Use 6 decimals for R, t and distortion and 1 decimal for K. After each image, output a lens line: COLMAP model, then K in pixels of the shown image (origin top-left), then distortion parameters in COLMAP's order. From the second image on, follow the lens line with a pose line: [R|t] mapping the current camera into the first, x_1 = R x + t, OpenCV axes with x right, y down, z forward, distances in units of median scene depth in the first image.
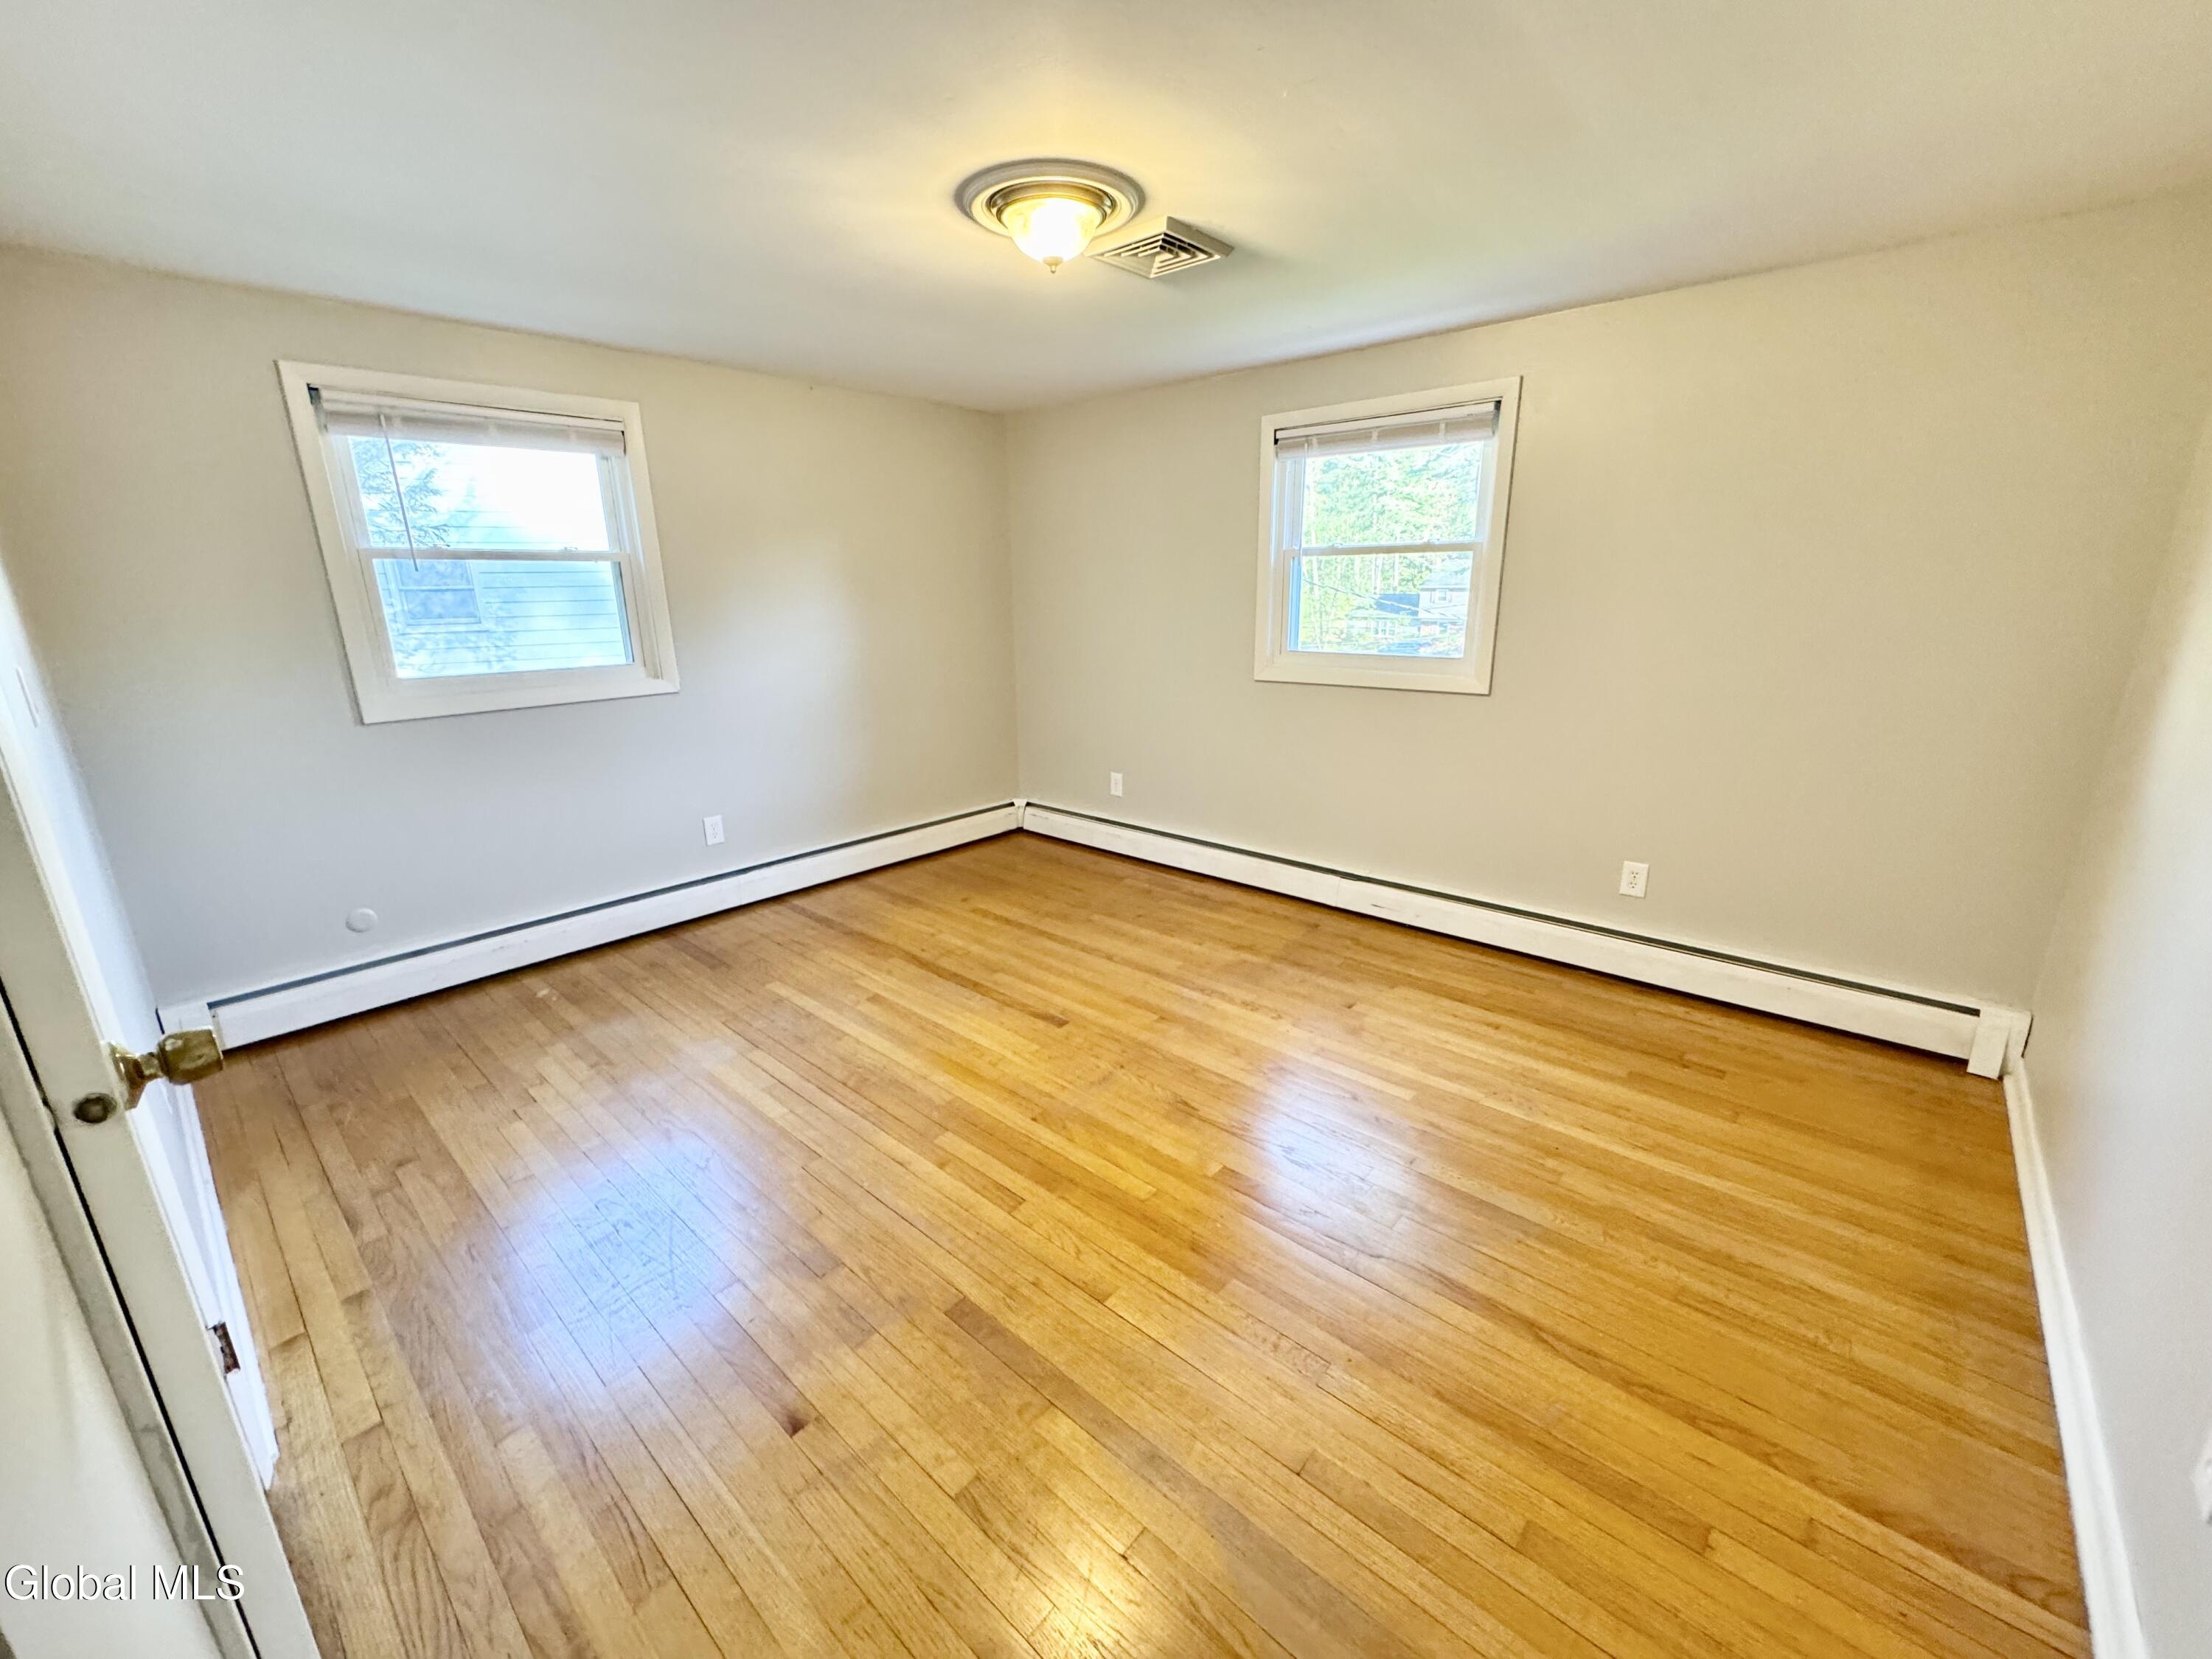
lens RADIAL K [[880.4, 0, 1102.0], [0, 880.4, 831.3], [0, 0, 1]] dist [0.000125, 0.000181]
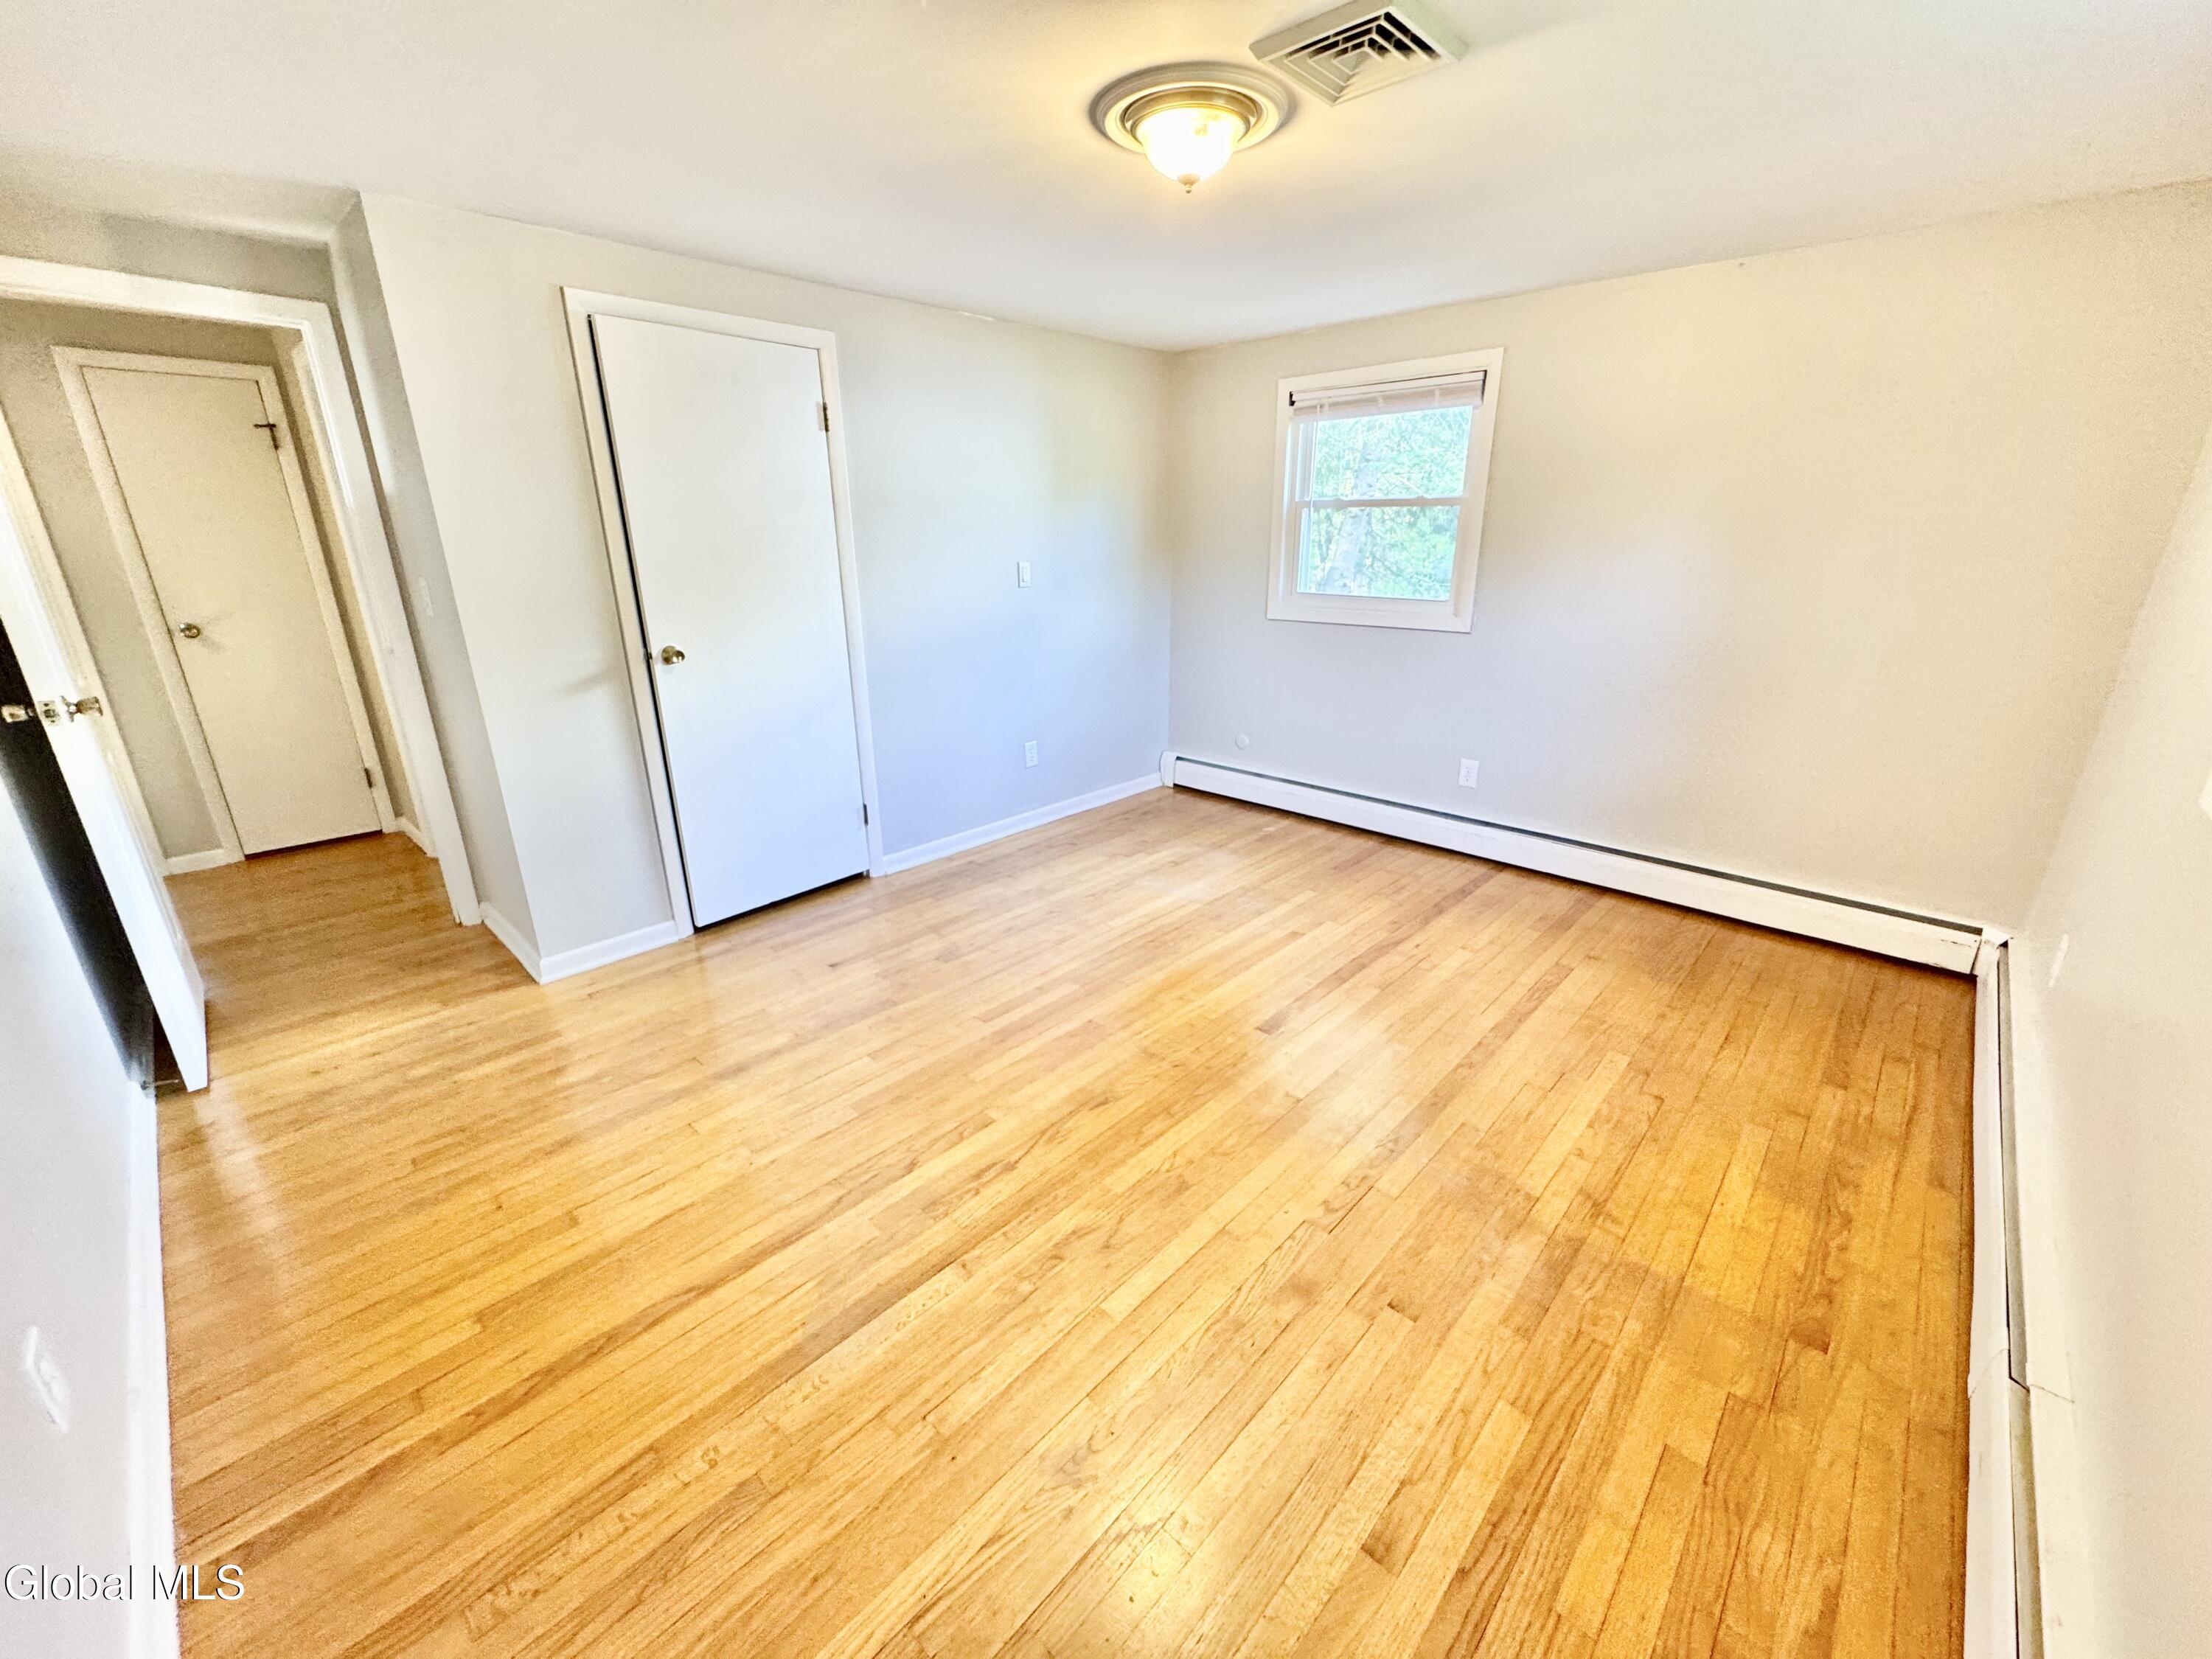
lens RADIAL K [[880.4, 0, 1101.1], [0, 880.4, 830.2], [0, 0, 1]] dist [0.000125, 0.000181]
pose [[-0.029272, 0.333522, -0.942288, 0.657476], [-0.268899, 0.905313, 0.328788, -0.192640], [0.962723, 0.263004, 0.063184, 0.649262]]
